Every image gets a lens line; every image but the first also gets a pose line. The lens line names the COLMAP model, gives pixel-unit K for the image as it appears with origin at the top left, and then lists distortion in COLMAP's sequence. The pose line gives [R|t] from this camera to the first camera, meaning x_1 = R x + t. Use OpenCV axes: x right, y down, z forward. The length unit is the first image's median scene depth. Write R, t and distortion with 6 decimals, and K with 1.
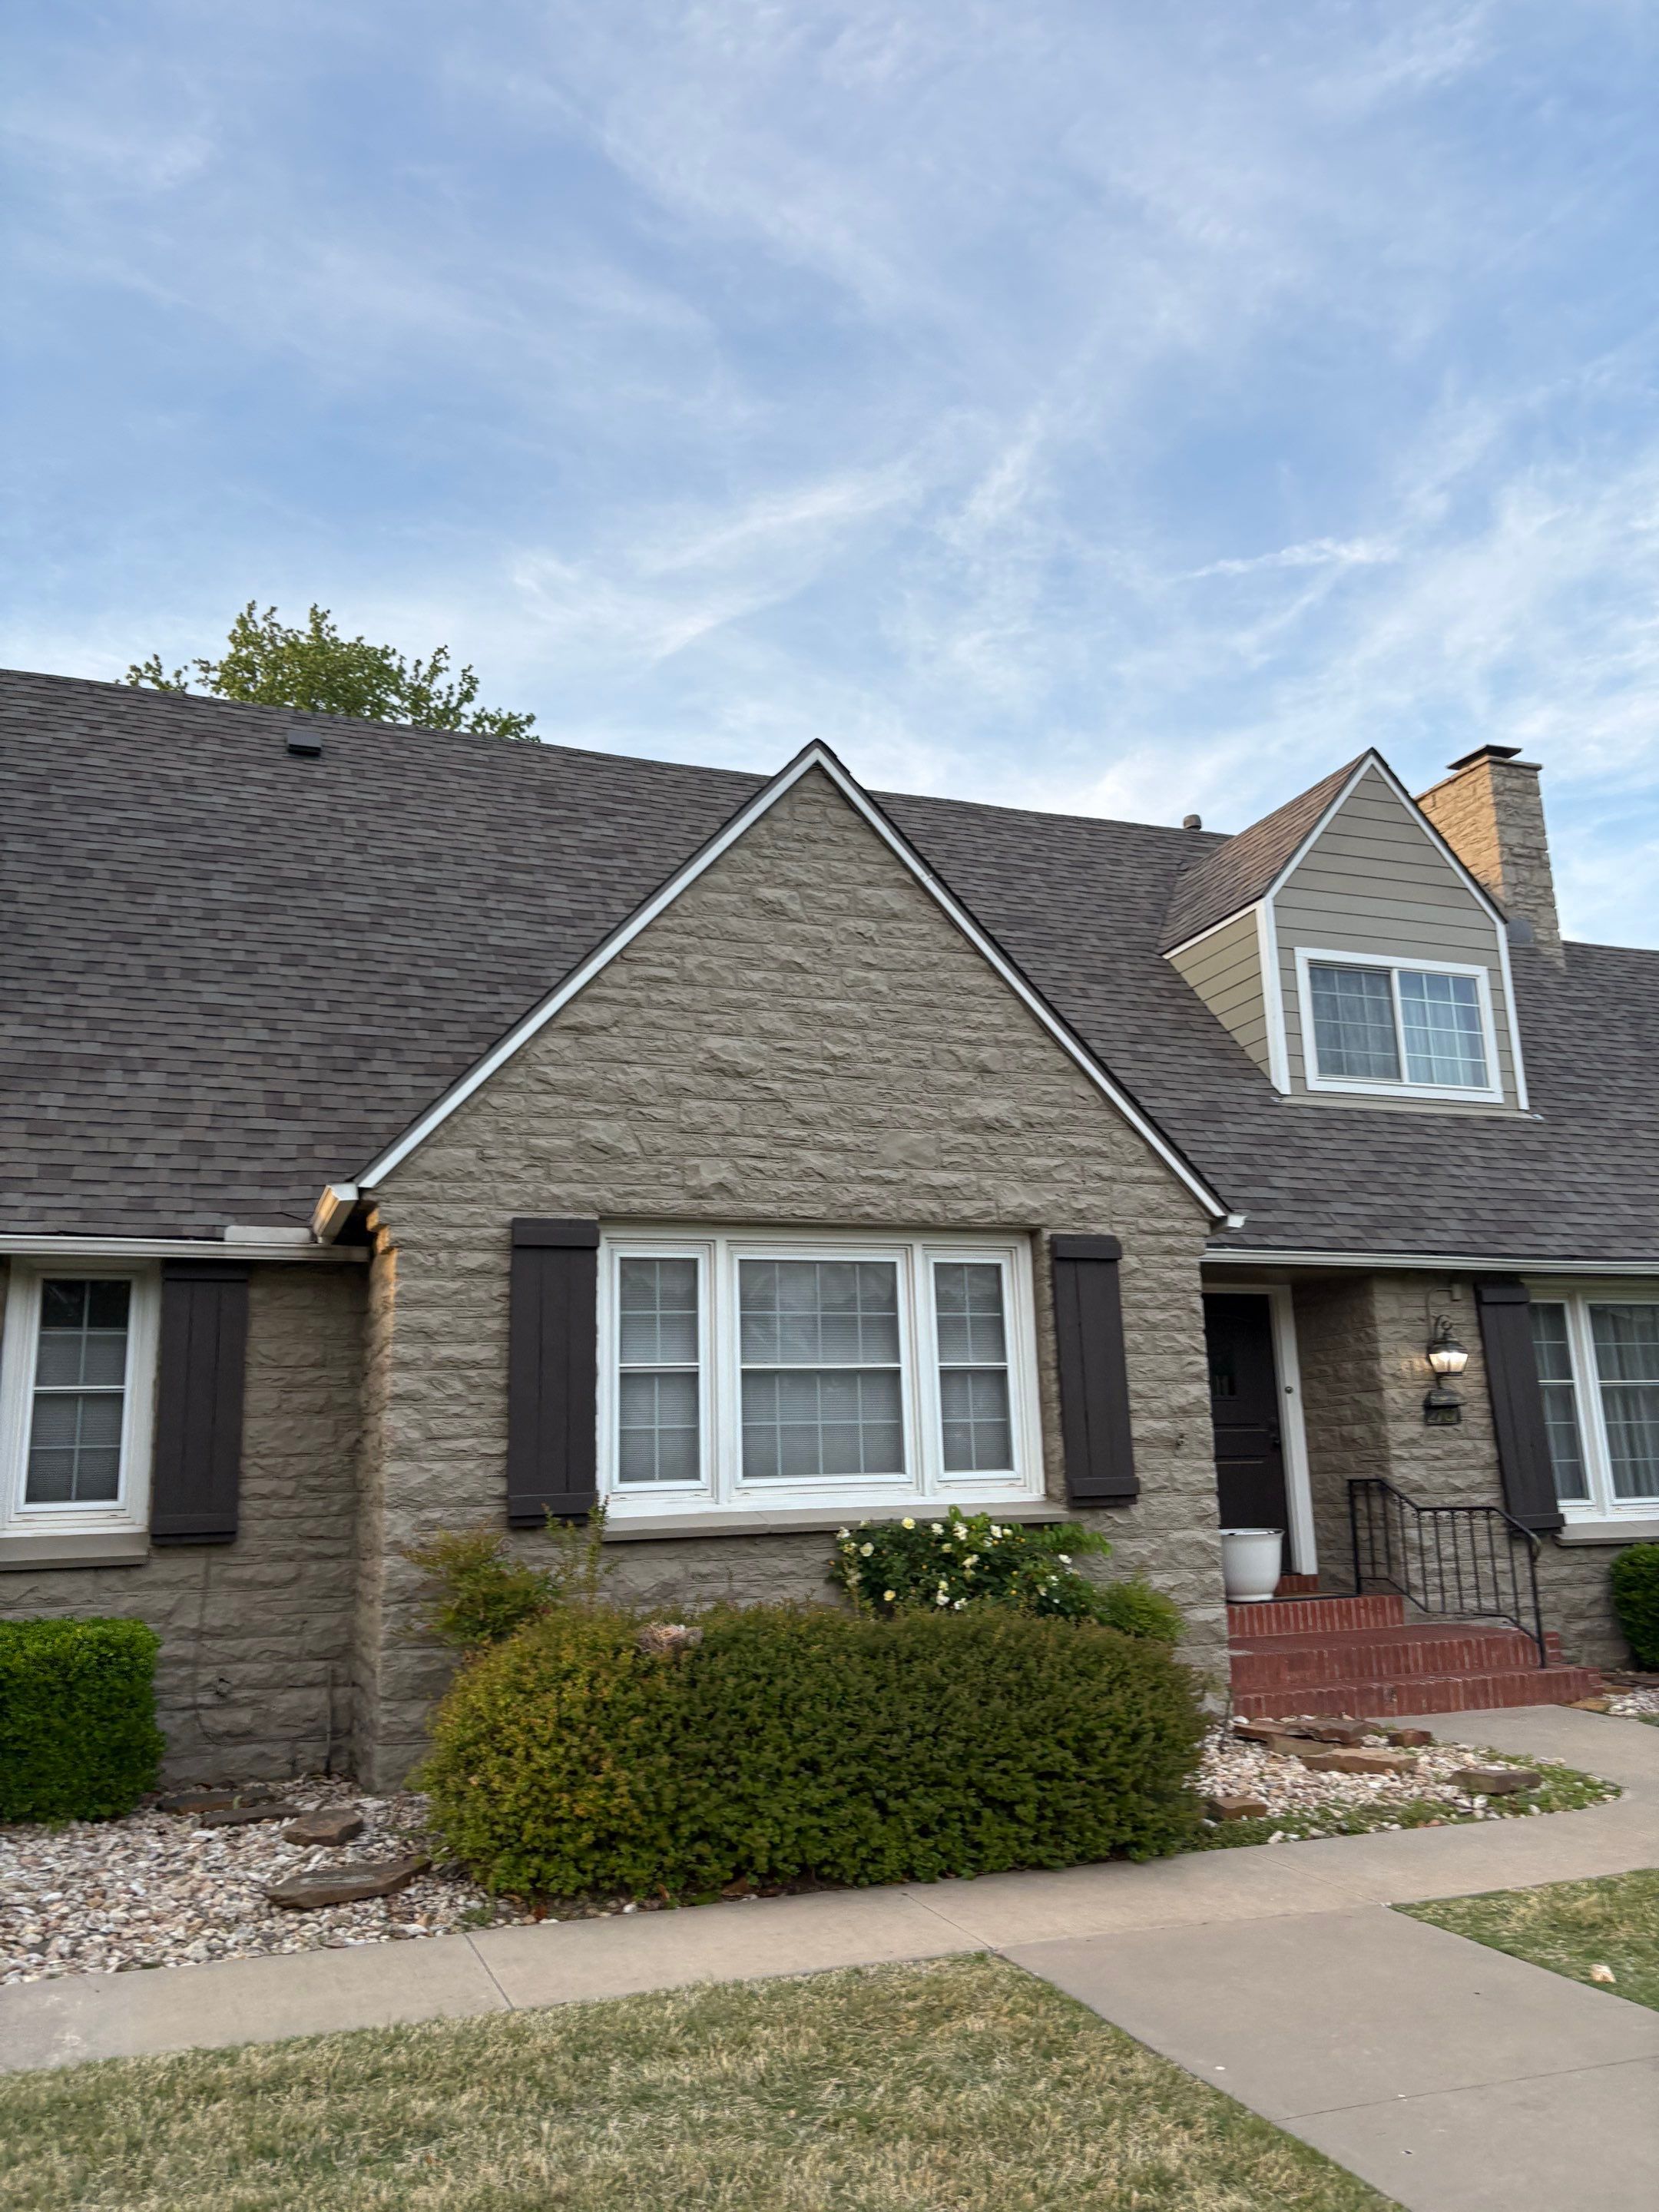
lens RADIAL K [[1587.7, 0, 828.2], [0, 1587.7, 1185.2], [0, 0, 1]] dist [0.054077, -0.002213]
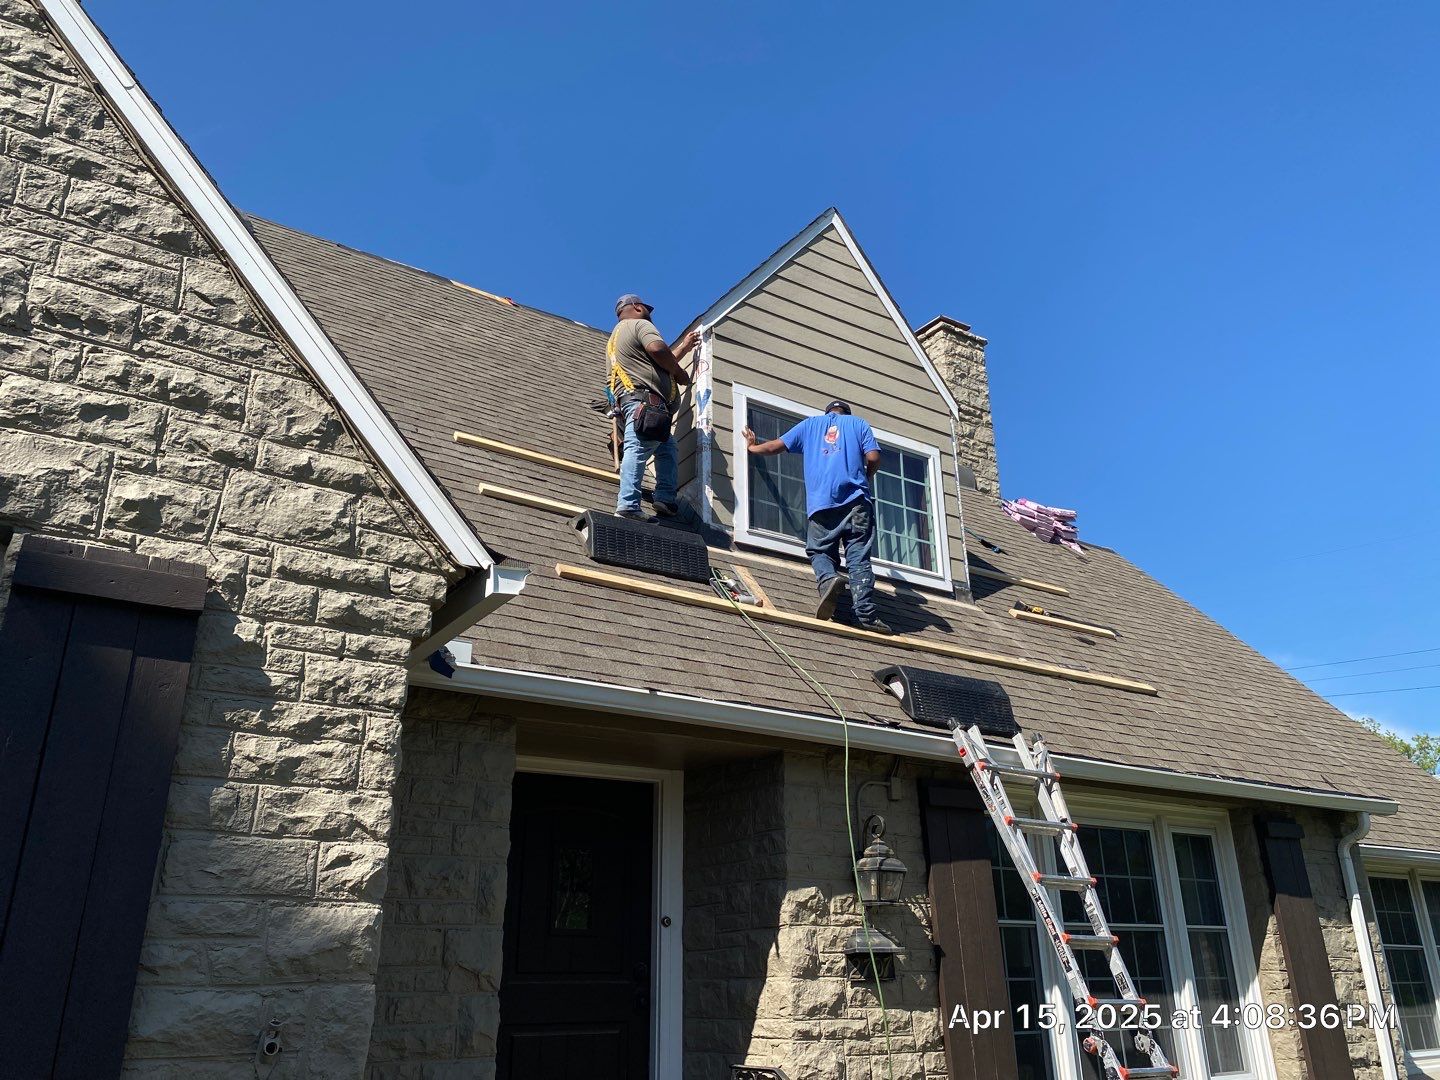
lens RADIAL K [[1072.9, 0, 720.1], [0, 1072.9, 580.9], [0, 0, 1]] dist [0.075233, -0.070946]
pose [[0.976136, 0.099394, 0.193080, 0.139859], [-0.065564, 0.982506, -0.174311, 0.042797], [-0.207027, 0.157492, 0.965575, 0.351636]]
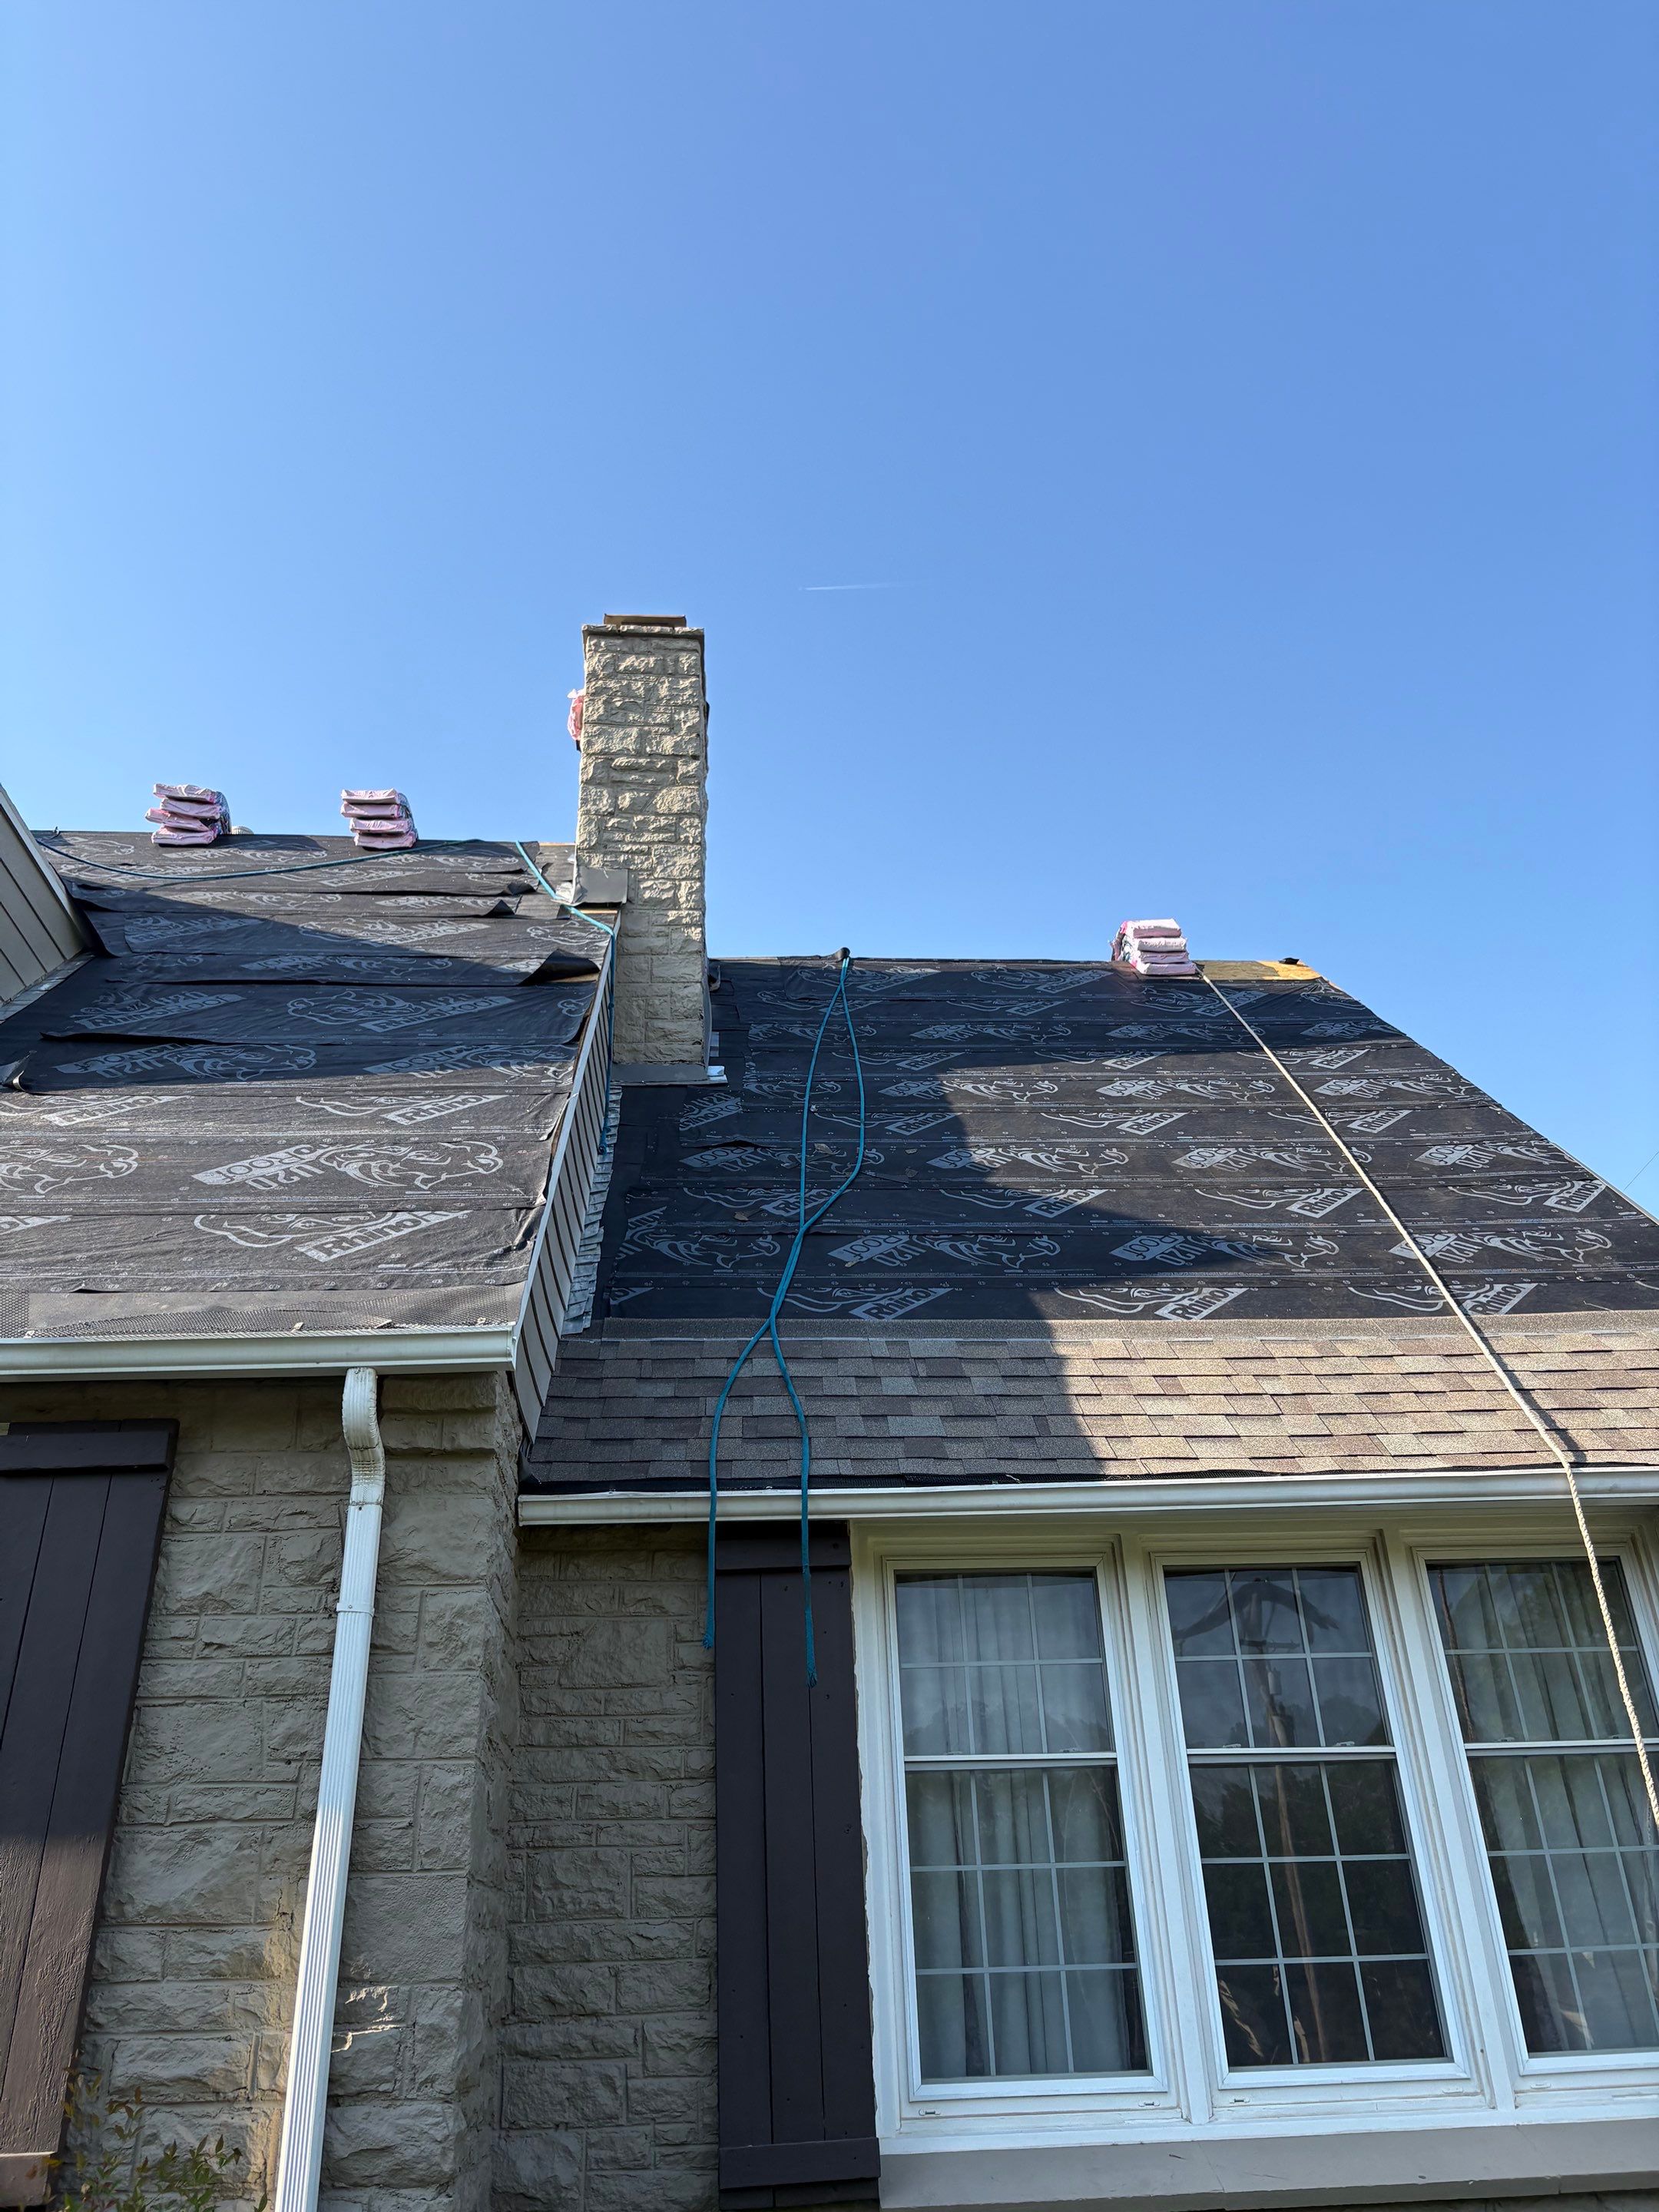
lens RADIAL K [[1684.6, 0, 869.0], [0, 1684.6, 1108.8], [0, 0, 1]] dist [0.032144, -0.026945]
pose [[0.965594, -0.122194, -0.229557, 0.623723], [0.048672, 0.952050, -0.302047, 0.083410], [0.255458, 0.280482, 0.925241, 0.516624]]
